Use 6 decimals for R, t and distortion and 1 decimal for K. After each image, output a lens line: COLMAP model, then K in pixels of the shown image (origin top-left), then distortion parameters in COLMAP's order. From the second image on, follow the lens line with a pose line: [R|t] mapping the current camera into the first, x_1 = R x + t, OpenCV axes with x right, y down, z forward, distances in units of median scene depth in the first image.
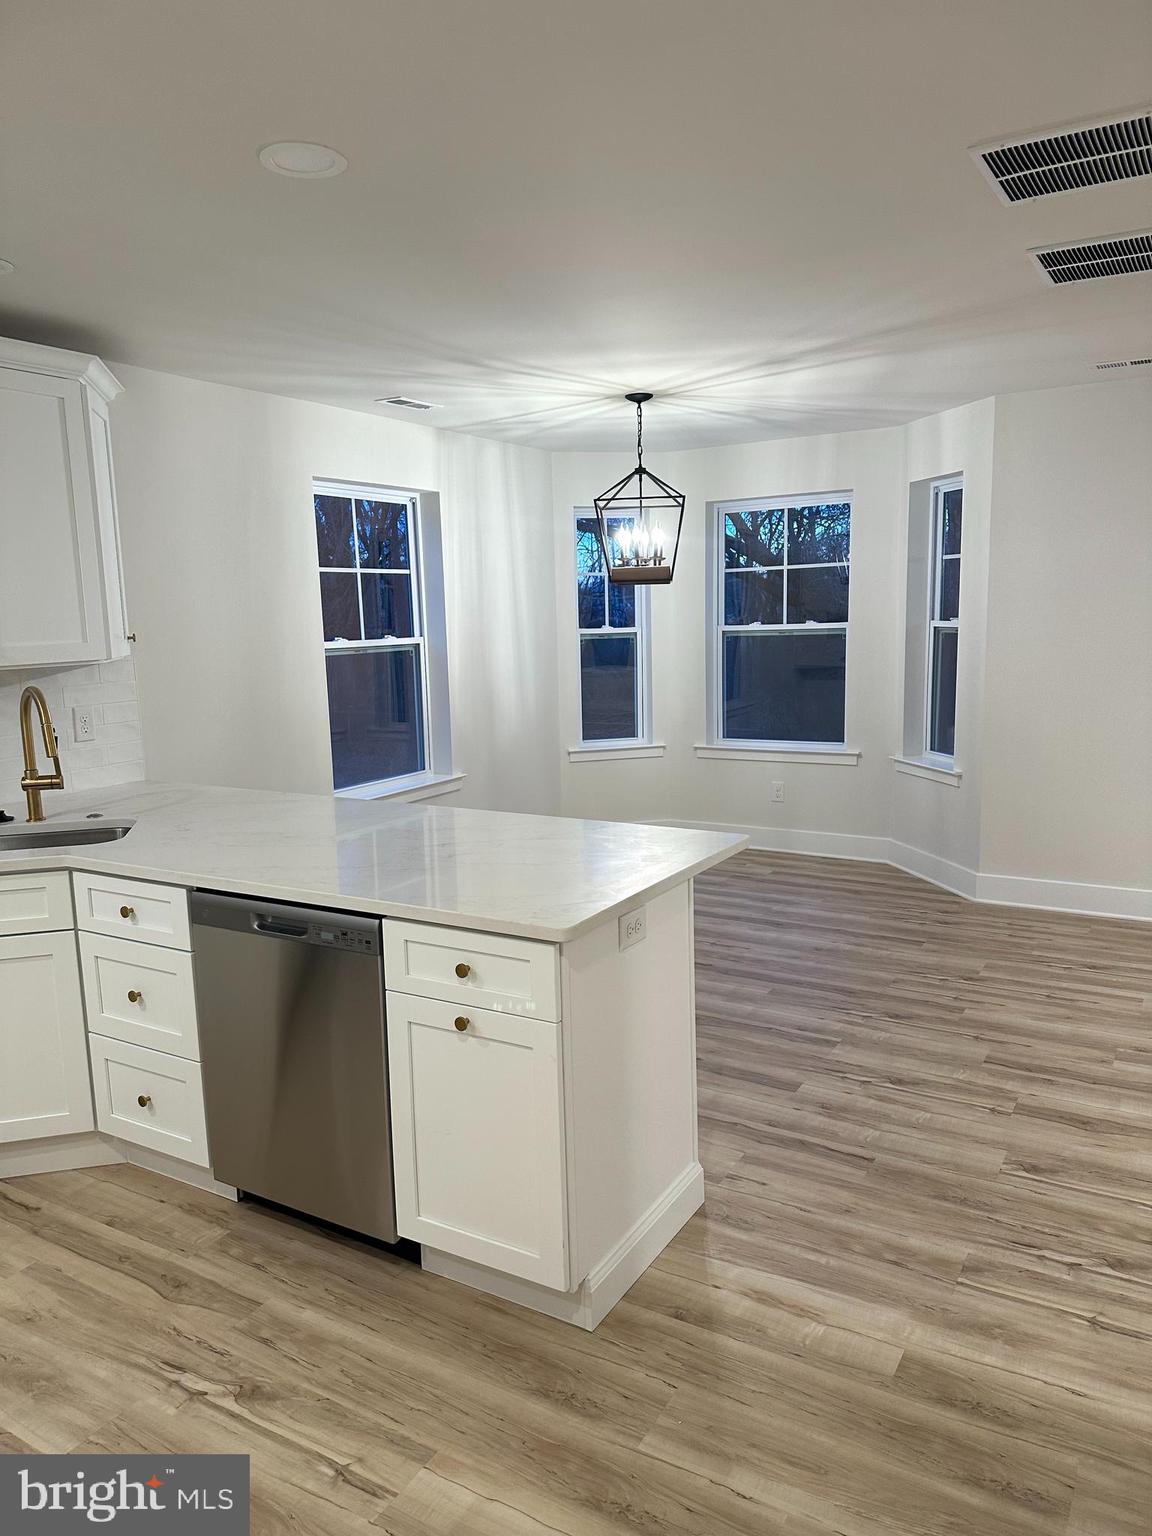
lens RADIAL K [[1077.1, 0, 564.1], [0, 1077.1, 766.5], [0, 0, 1]] dist [0.042944, -0.041881]
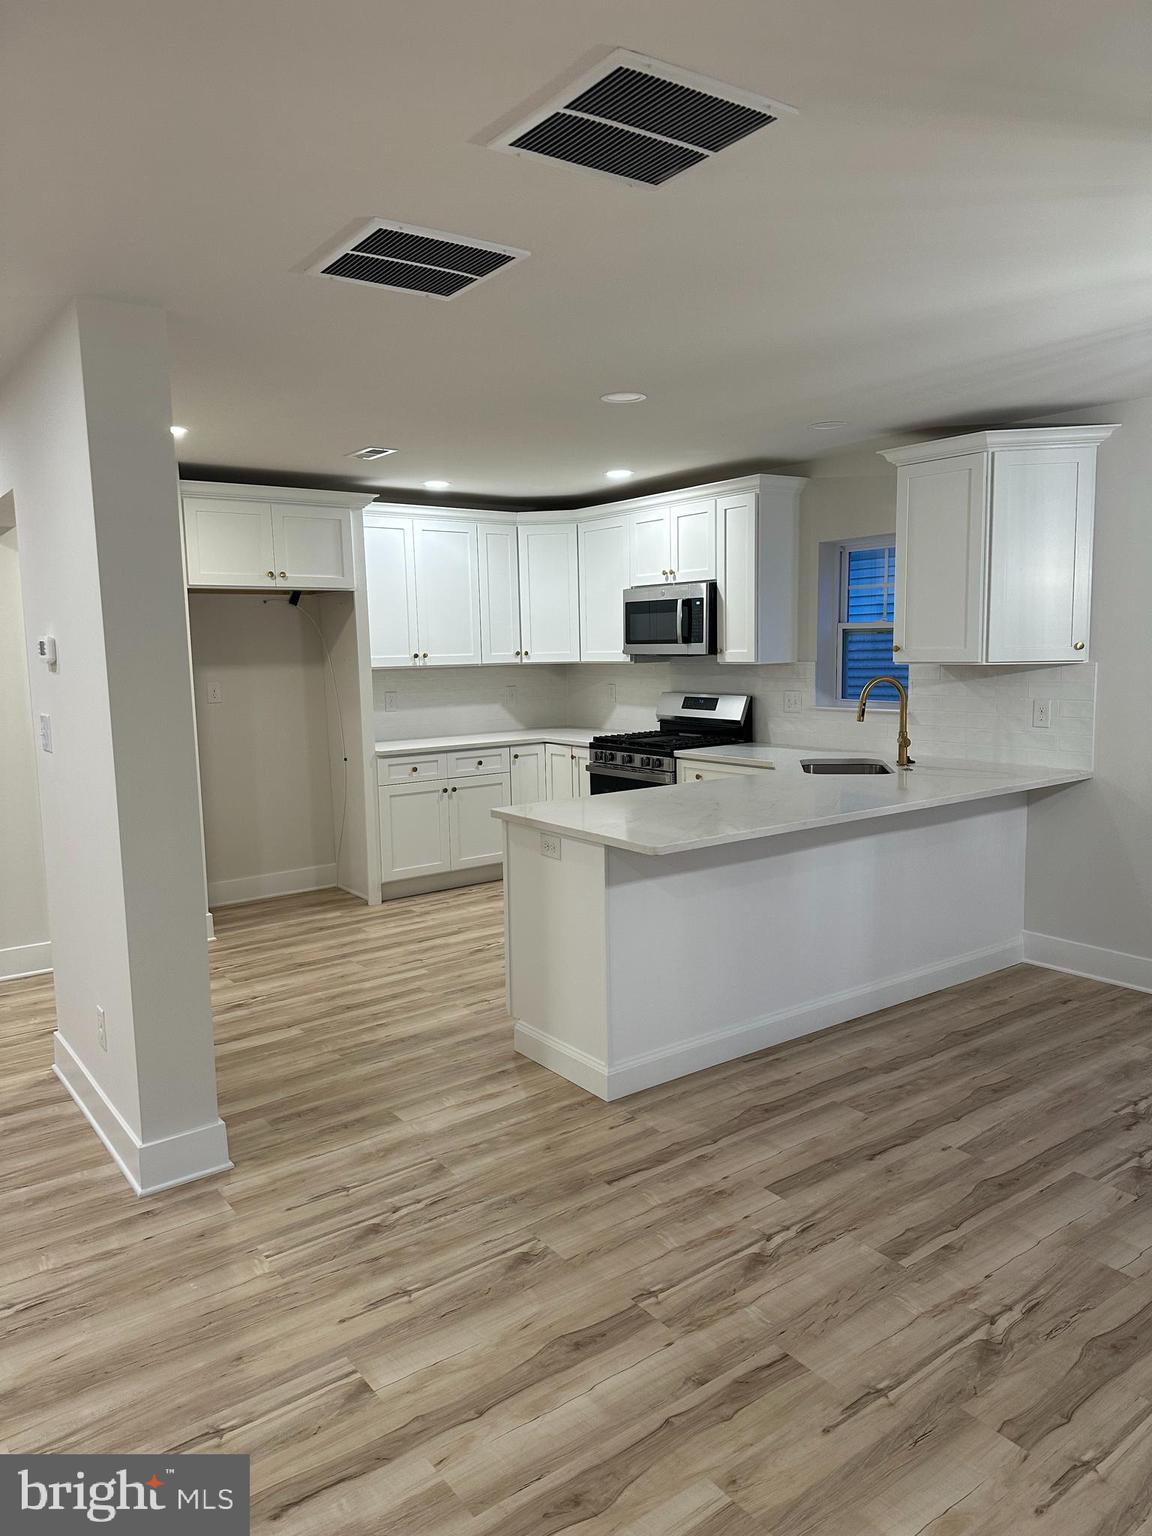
lens RADIAL K [[1077.1, 0, 578.9], [0, 1077.1, 770.2], [0, 0, 1]] dist [0.042944, -0.041881]
pose [[-0.386876, 0.136236, -0.912013, 1.308473], [-0.116305, 0.973919, 0.194820, -0.229458], [0.914768, 0.181443, -0.360941, 1.431646]]
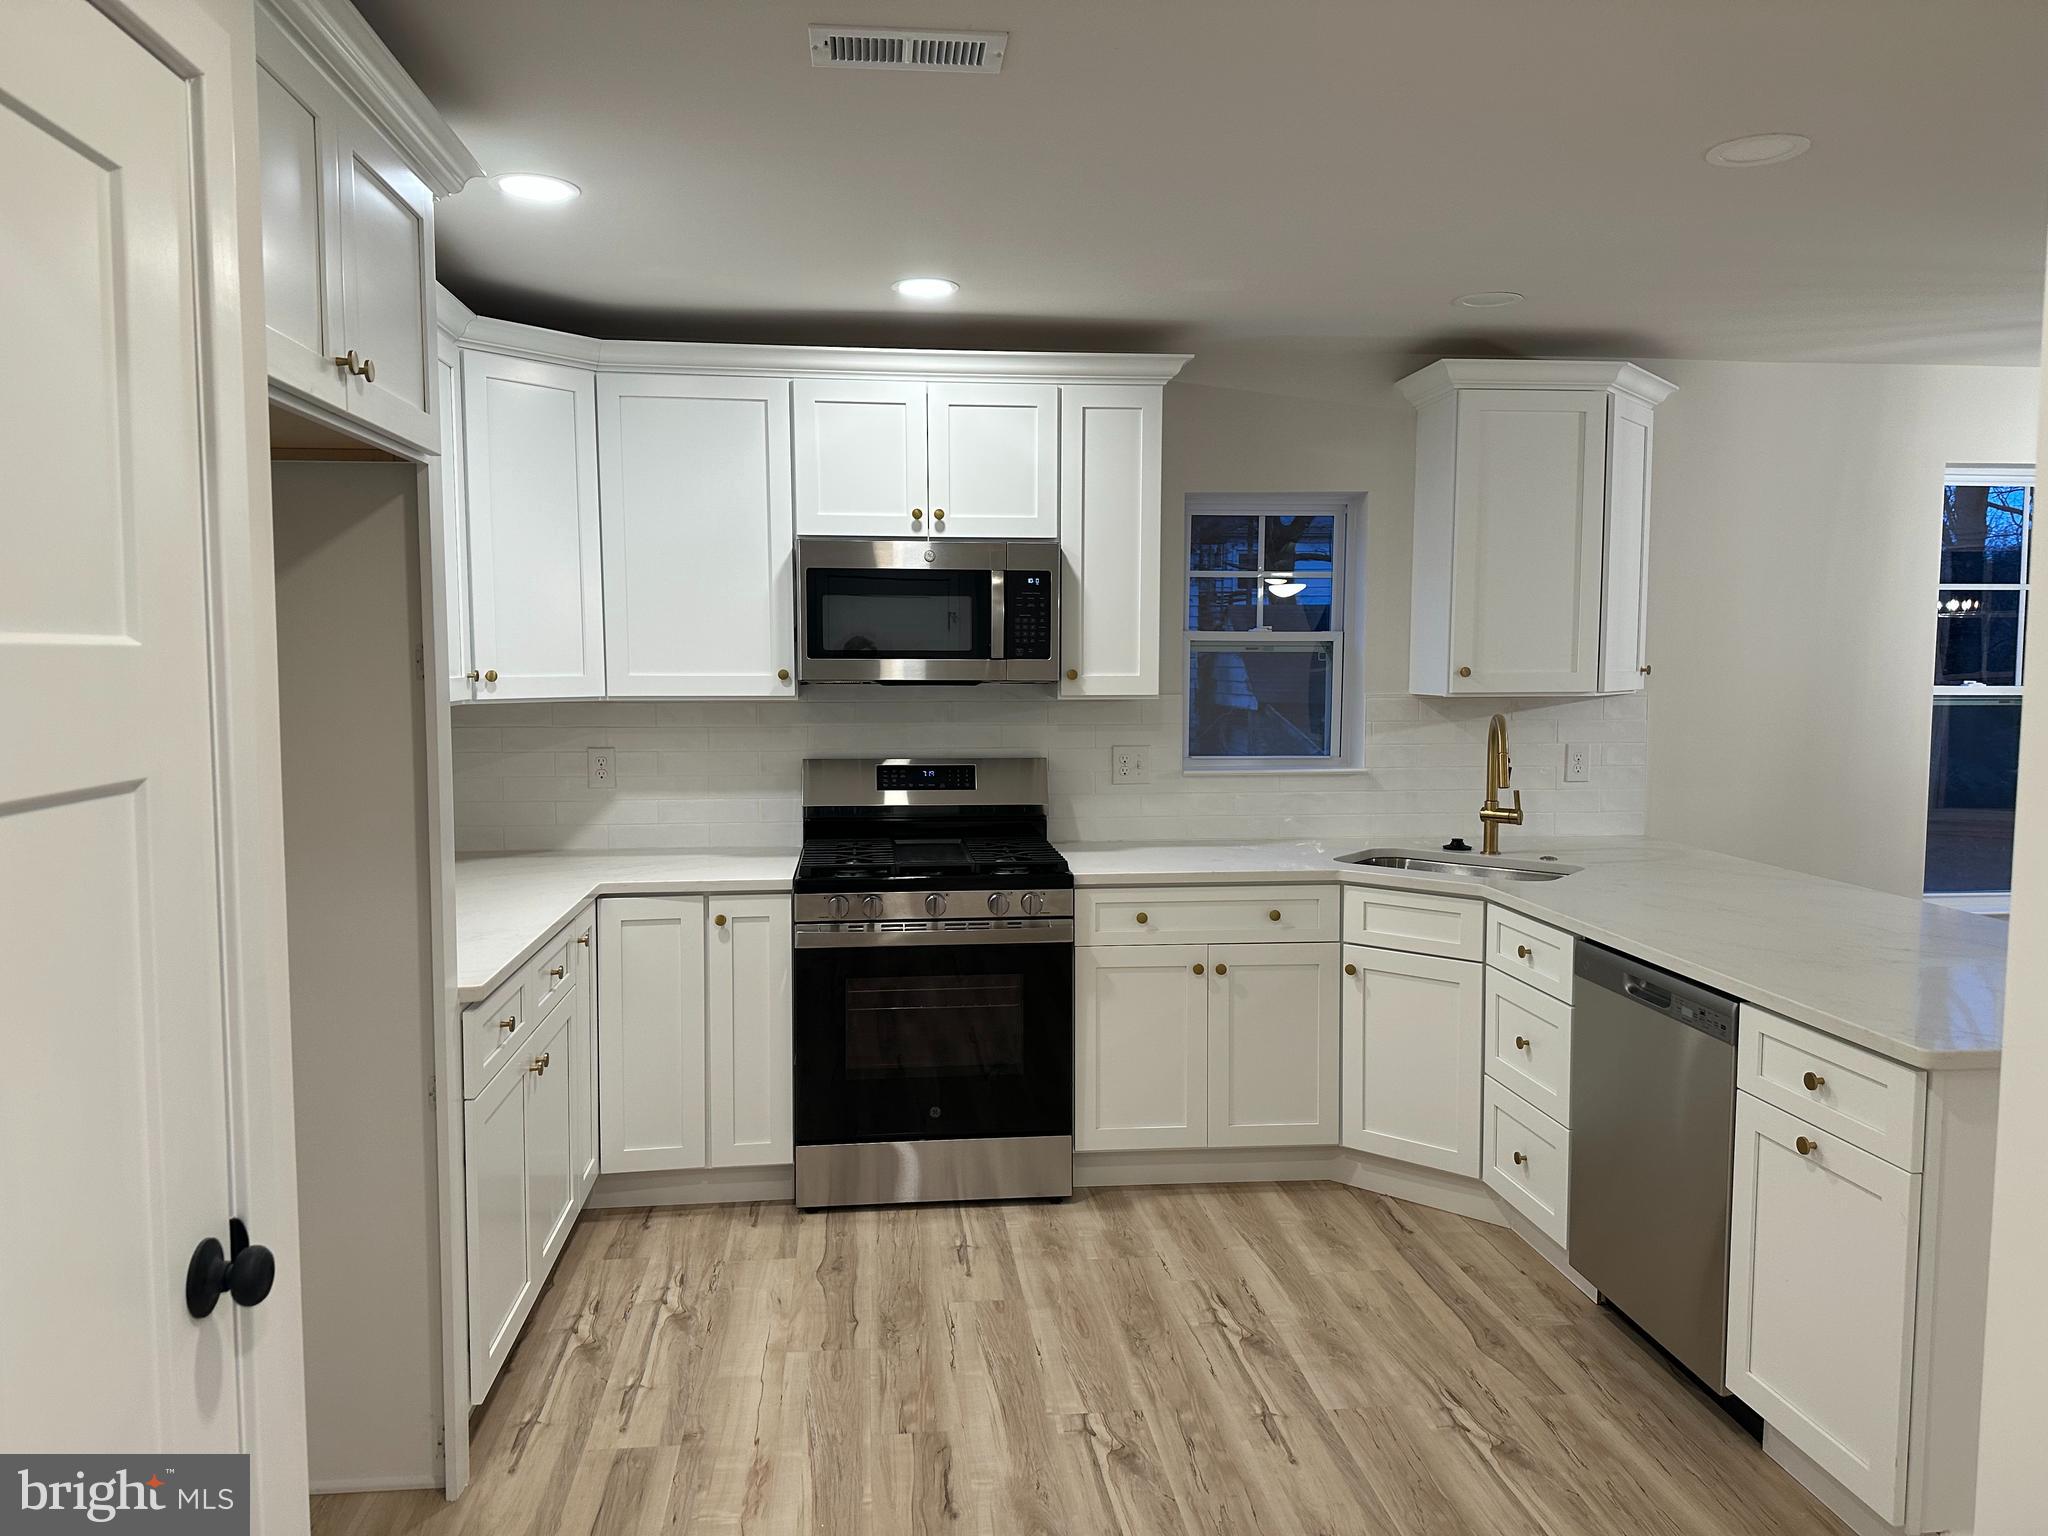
lens RADIAL K [[1436.1, 0, 1020.2], [0, 1436.1, 756.3], [0, 0, 1]] dist [0.042944, -0.041881]
pose [[0.609878, 0.090352, -0.787328, 0.322042], [-0.137109, 0.990528, 0.007465, 0.015512], [0.780545, 0.103397, 0.616489, -0.149296]]
